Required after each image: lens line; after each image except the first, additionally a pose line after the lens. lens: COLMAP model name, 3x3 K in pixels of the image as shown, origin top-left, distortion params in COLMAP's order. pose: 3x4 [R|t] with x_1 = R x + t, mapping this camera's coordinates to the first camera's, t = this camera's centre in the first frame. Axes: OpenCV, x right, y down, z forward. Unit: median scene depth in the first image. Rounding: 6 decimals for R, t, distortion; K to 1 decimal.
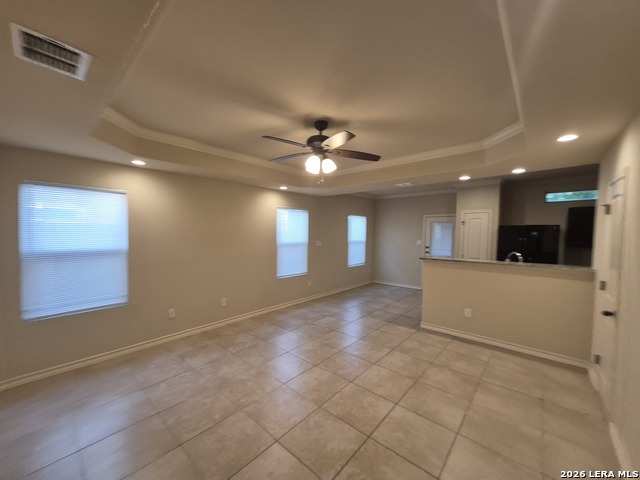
lens RADIAL K [[251.9, 0, 315.4], [0, 251.9, 242.6], [0, 0, 1]] dist [0.008860, -0.000331]
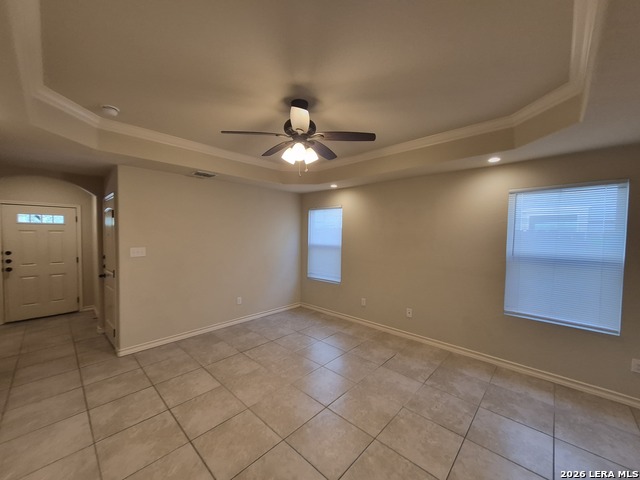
lens RADIAL K [[251.9, 0, 315.4], [0, 251.9, 242.6], [0, 0, 1]] dist [0.008860, -0.000331]
pose [[-0.030365, 0.032675, -0.999005, 0.676834], [-0.049414, 0.998194, 0.034150, -0.033754], [0.998317, 0.050402, -0.028695, 0.863215]]
